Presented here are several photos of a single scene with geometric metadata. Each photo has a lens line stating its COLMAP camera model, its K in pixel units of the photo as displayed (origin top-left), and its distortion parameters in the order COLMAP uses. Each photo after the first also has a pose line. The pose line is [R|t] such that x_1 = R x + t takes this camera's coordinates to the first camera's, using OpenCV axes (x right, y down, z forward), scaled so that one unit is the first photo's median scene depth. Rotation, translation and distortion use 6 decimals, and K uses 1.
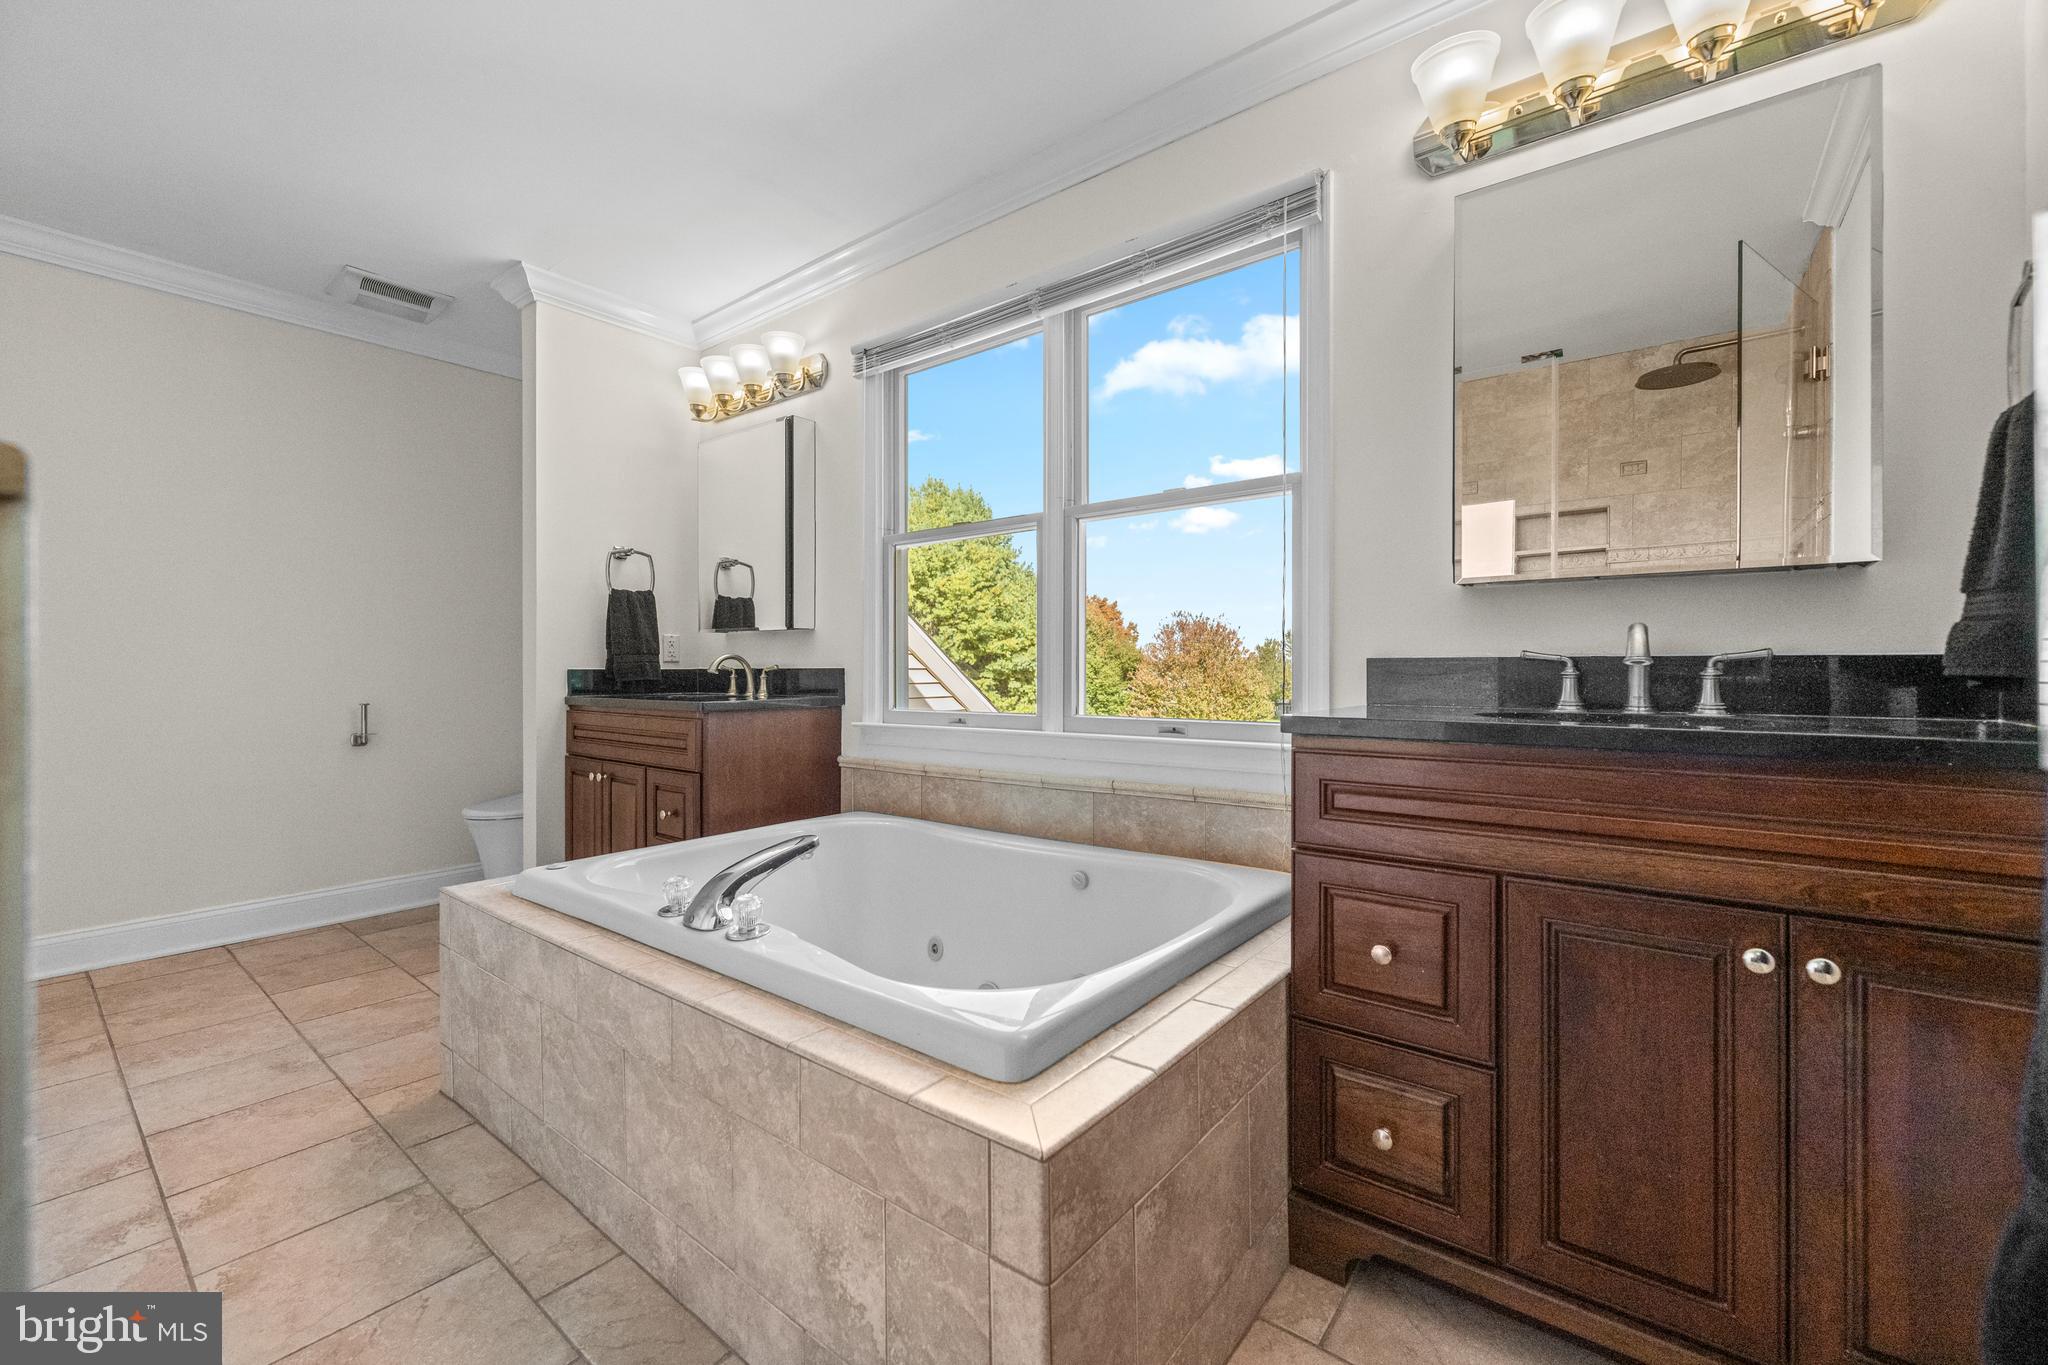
lens RADIAL K [[829.0, 0, 1022.7], [0, 829.0, 668.6], [0, 0, 1]] dist [-0.002616, -0.000077]
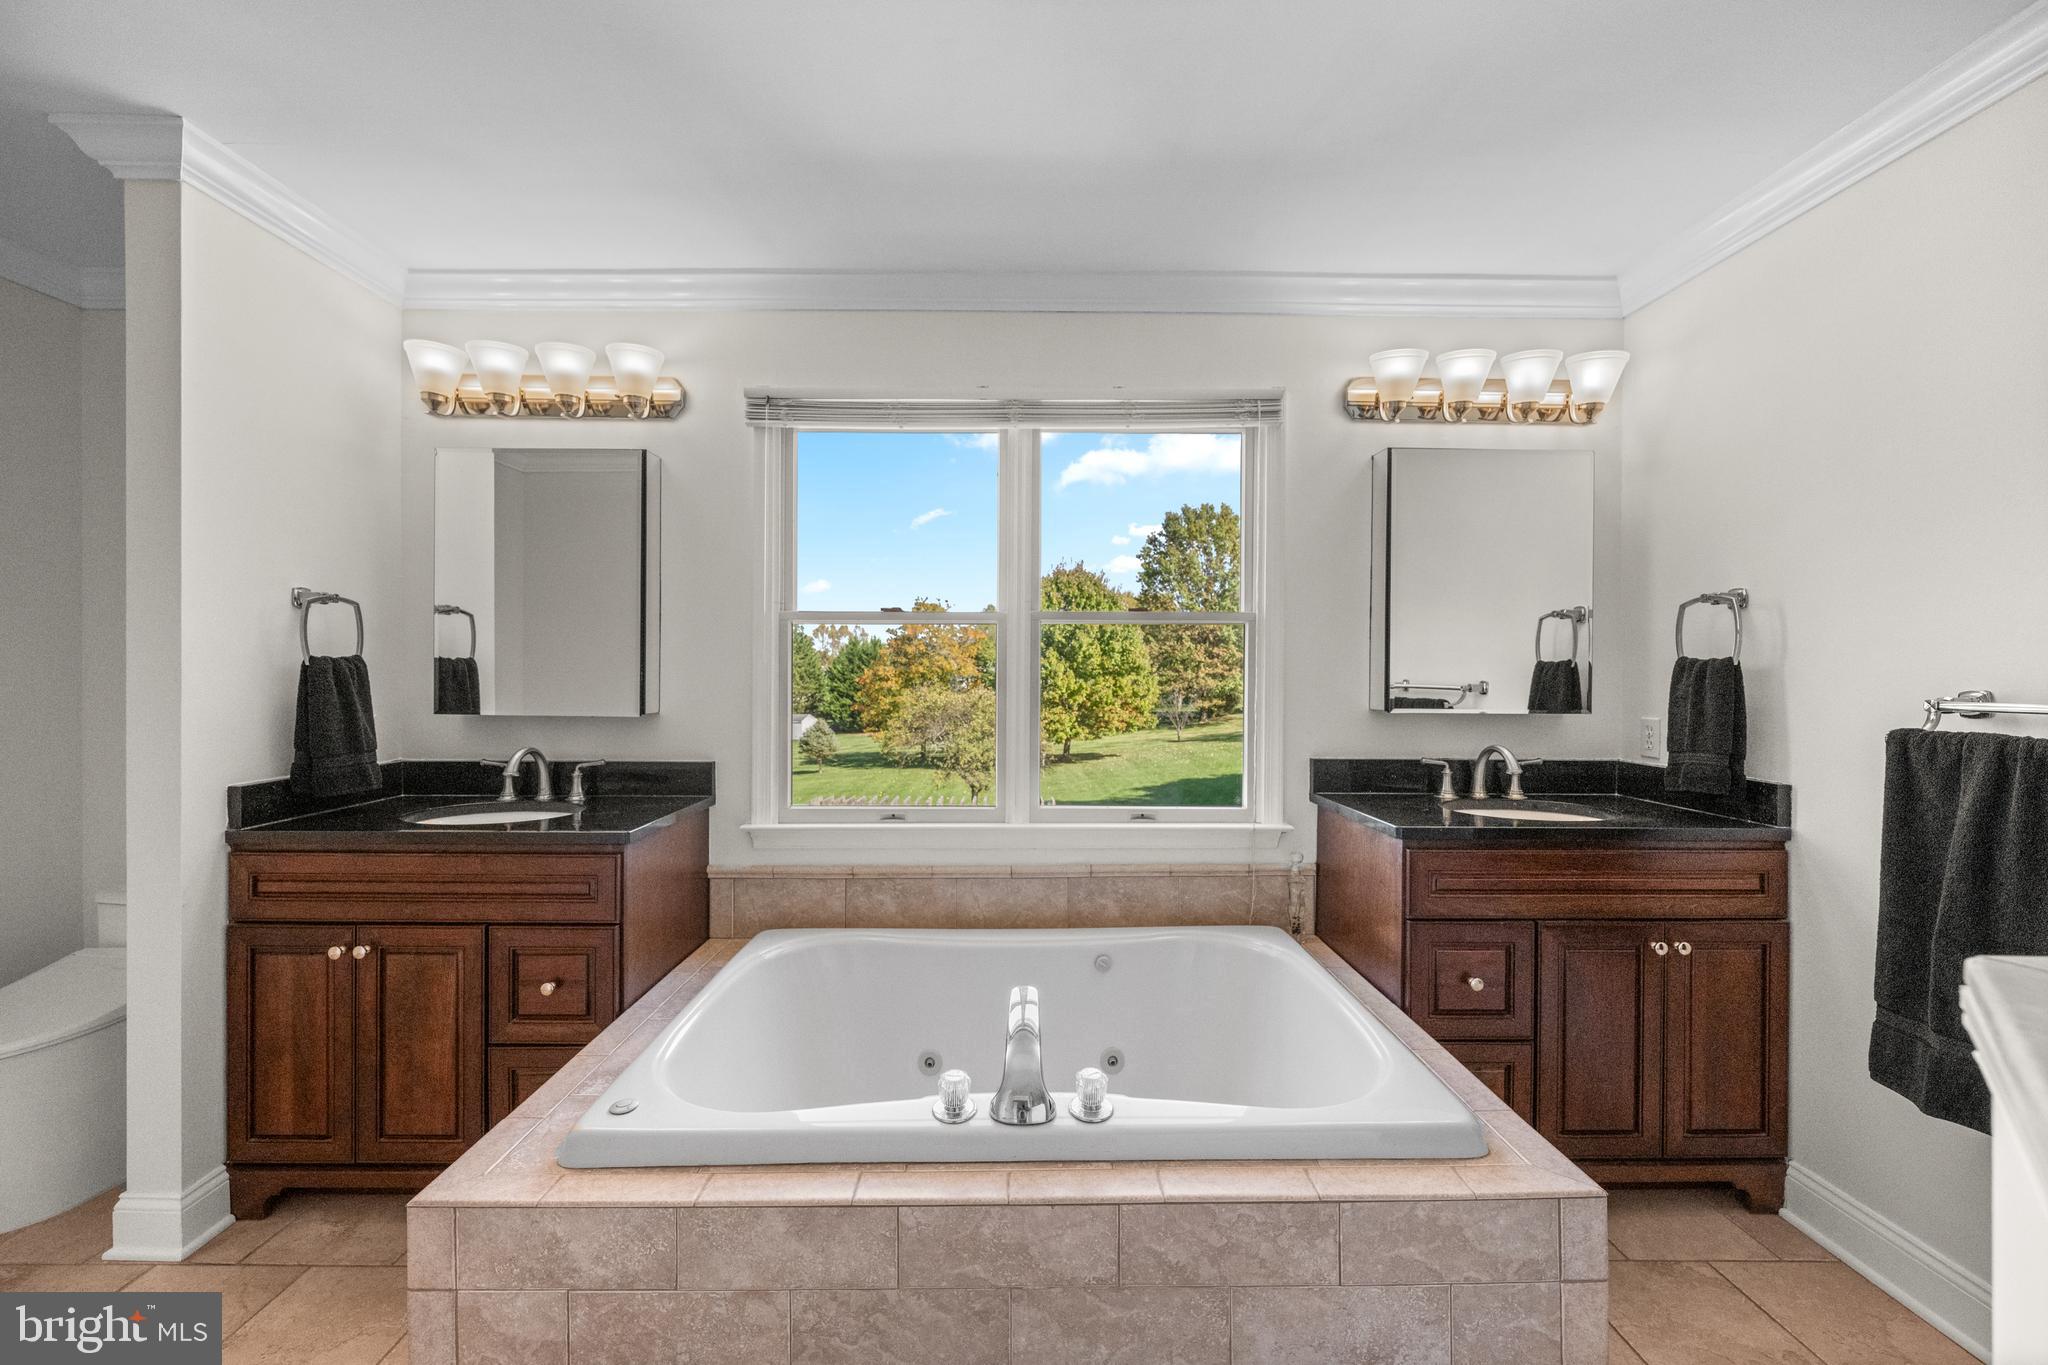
lens RADIAL K [[812.1, 0, 1018.4], [0, 812.1, 675.7], [0, 0, 1]] dist [-0.001498, 0.000322]
pose [[0.778554, 0.002643, 0.627572, -0.575949], [-0.007330, 0.999961, 0.004882, -0.109857], [-0.627535, -0.008401, 0.778543, 0.187083]]
